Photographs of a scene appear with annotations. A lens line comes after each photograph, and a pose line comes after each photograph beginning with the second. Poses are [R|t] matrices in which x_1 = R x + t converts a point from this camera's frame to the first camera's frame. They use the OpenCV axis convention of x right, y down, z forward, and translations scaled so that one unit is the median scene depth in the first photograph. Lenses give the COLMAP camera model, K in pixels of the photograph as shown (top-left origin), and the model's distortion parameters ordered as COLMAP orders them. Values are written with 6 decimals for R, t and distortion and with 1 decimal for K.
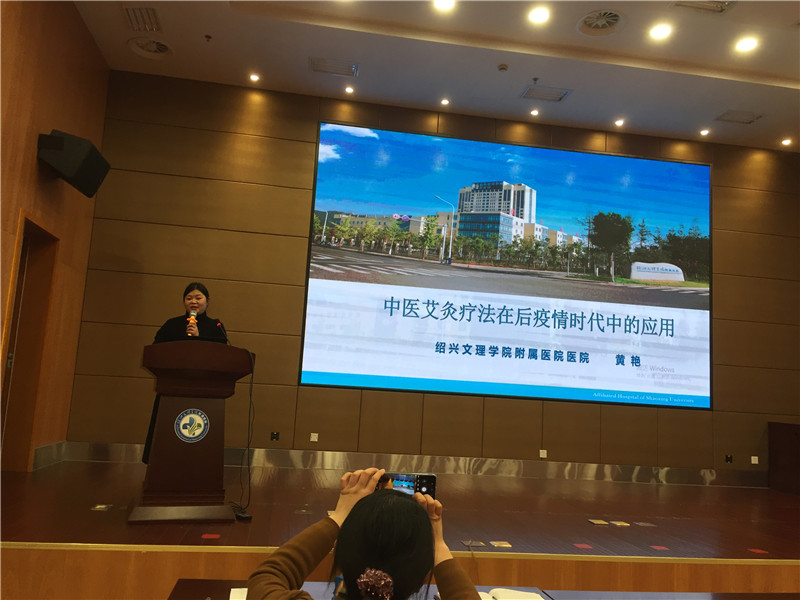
lens RADIAL K [[686.3, 0, 397.7], [0, 686.3, 301.4], [0, 0, 1]] dist [0.035396, -0.012414]
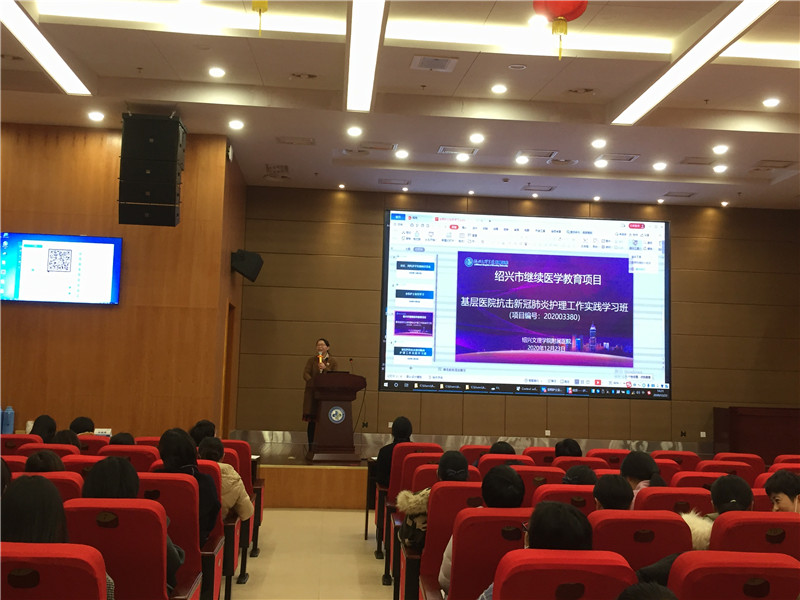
lens RADIAL K [[825.1, 0, 400.0], [0, 825.1, 300.0], [0, 0, 1]] dist [0.062210, 0.001277]
pose [[0.996520, -0.034769, -0.075761, 0.046413], [0.036873, 0.998967, 0.026563, -0.124844], [0.074760, -0.029265, 0.996772, -0.811177]]
